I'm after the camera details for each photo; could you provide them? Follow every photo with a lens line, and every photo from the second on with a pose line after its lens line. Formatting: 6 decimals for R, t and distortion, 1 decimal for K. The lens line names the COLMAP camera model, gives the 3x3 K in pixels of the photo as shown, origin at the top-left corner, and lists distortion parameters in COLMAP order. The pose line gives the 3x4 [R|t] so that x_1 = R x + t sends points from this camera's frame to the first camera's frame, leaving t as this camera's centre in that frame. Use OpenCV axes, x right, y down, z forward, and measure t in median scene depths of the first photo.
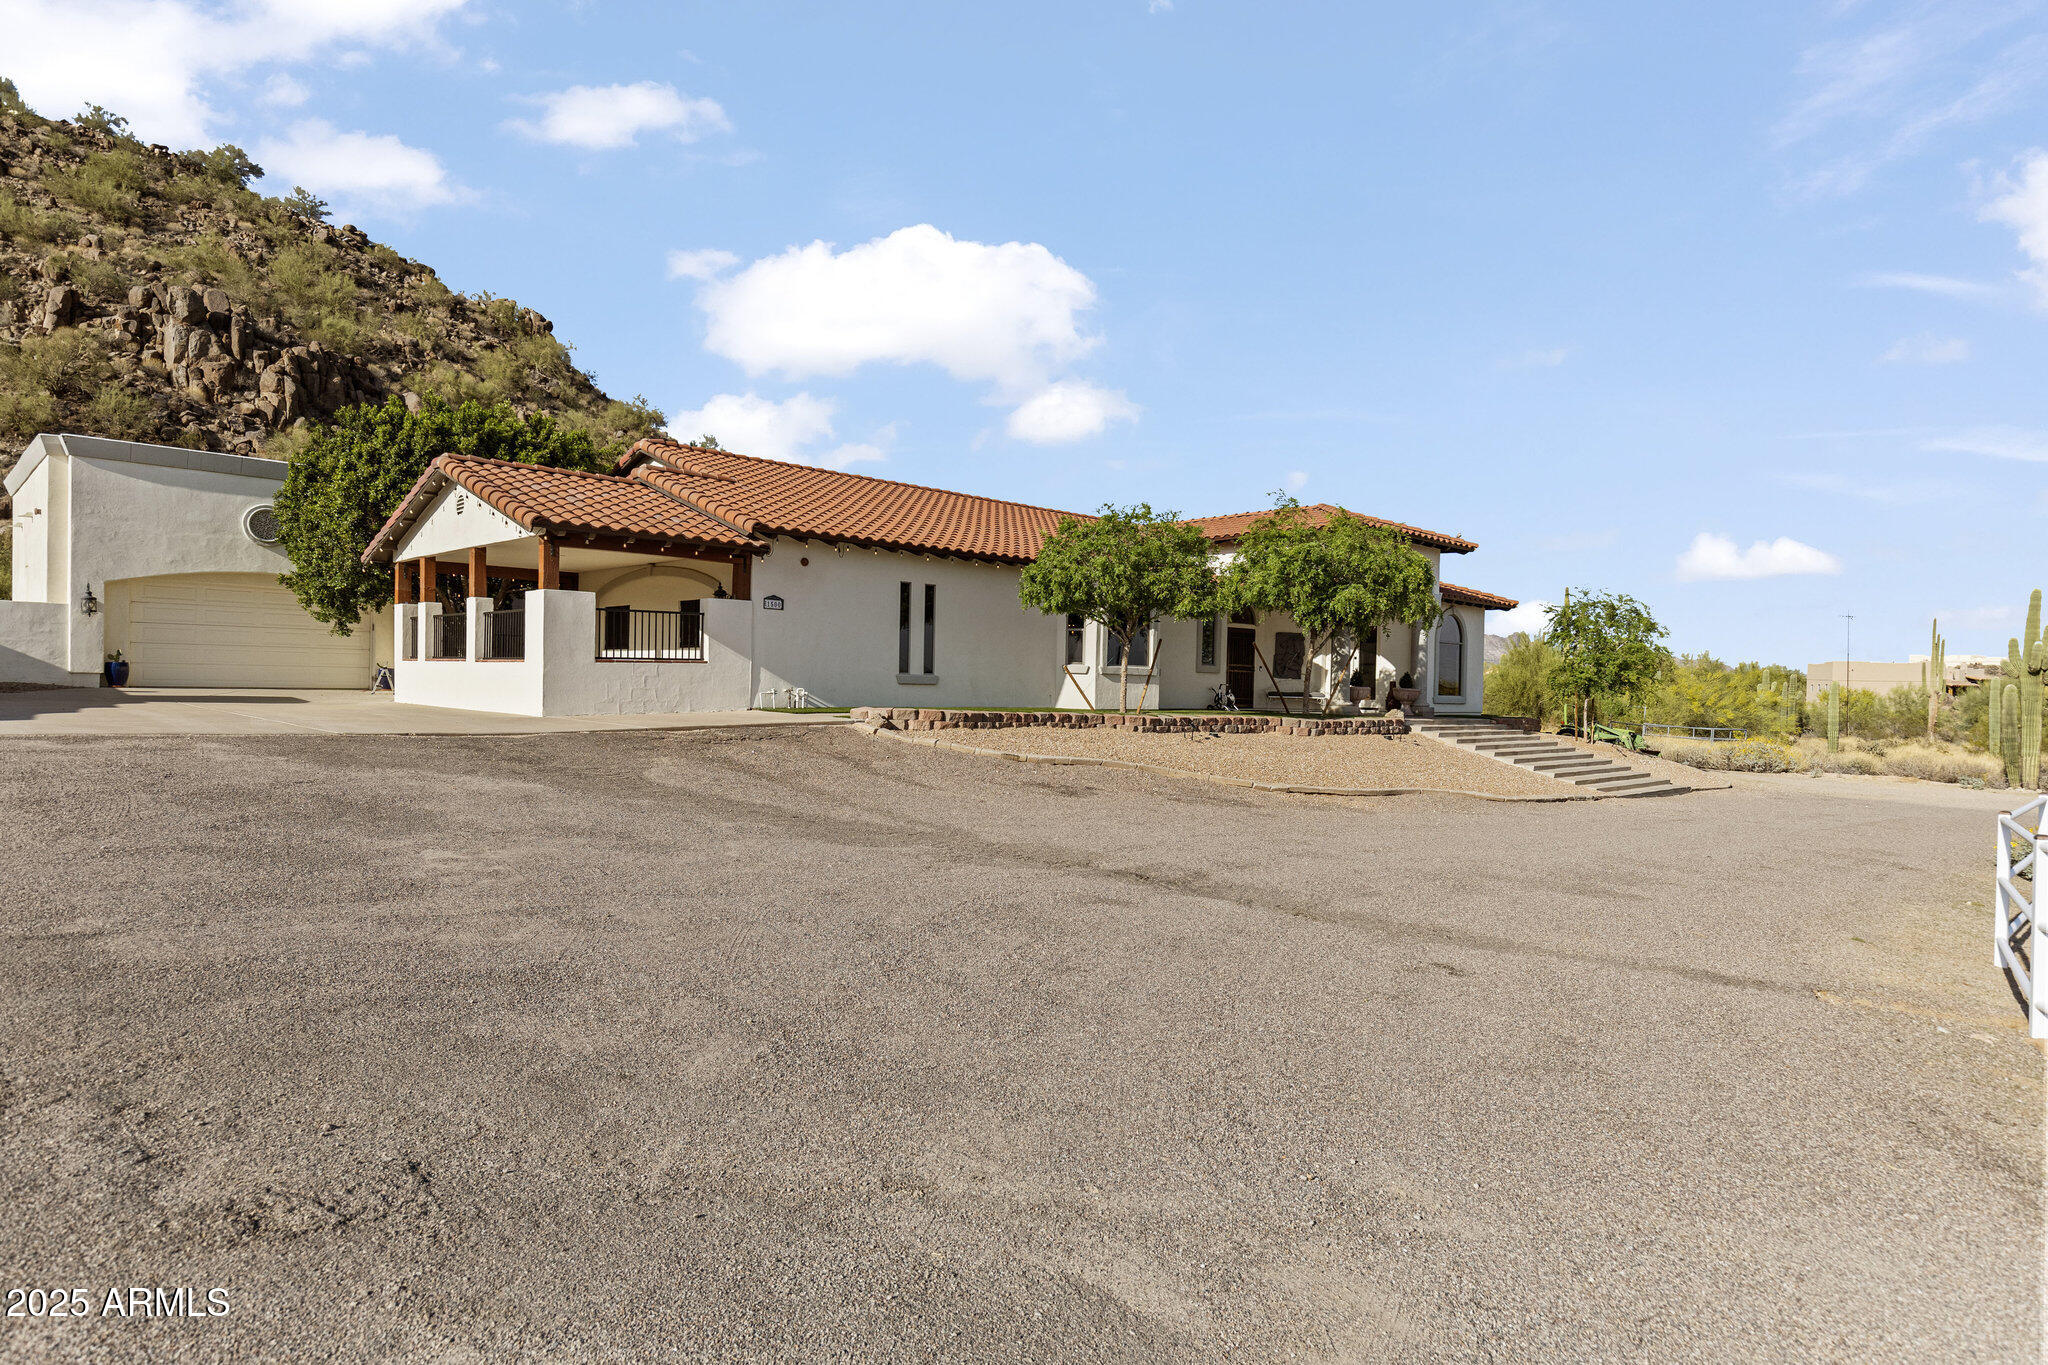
lens RADIAL K [[1204.0, 0, 1025.4], [0, 1204.0, 694.0], [0, 0, 1]] dist [0.003430, 0.003233]
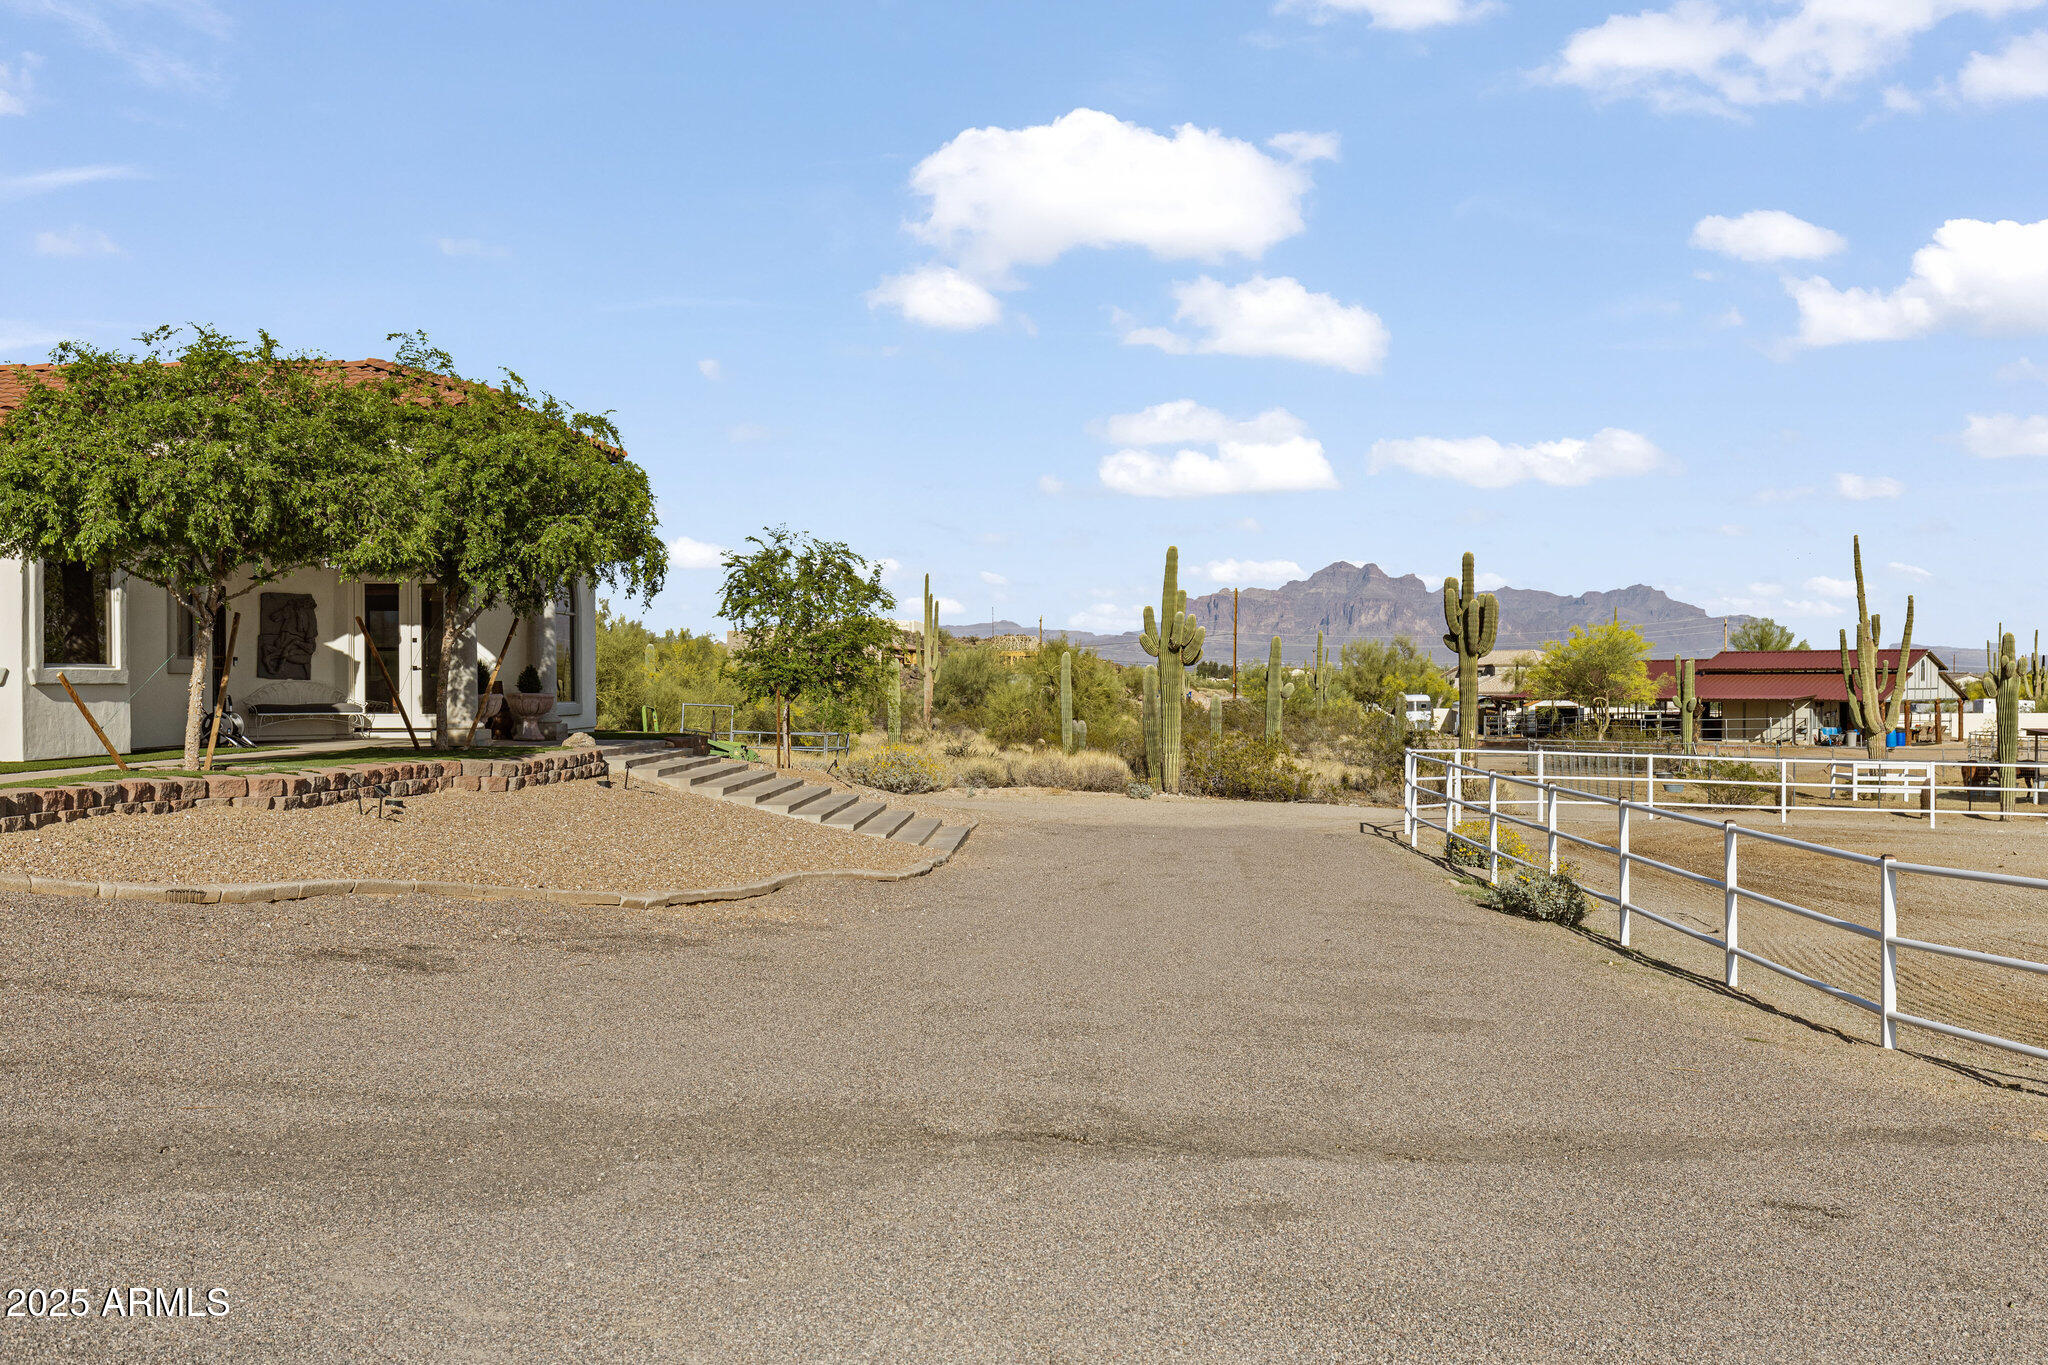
lens RADIAL K [[1948.2, 0, 1024.0], [0, 1948.2, 682.5], [0, 0, 1]] dist [0.071720, -0.002161]
pose [[0.720840, -0.024013, 0.692685, -0.137172], [0.022567, 0.999683, 0.011172, -0.012439], [-0.692734, 0.007579, 0.721153, 0.131982]]
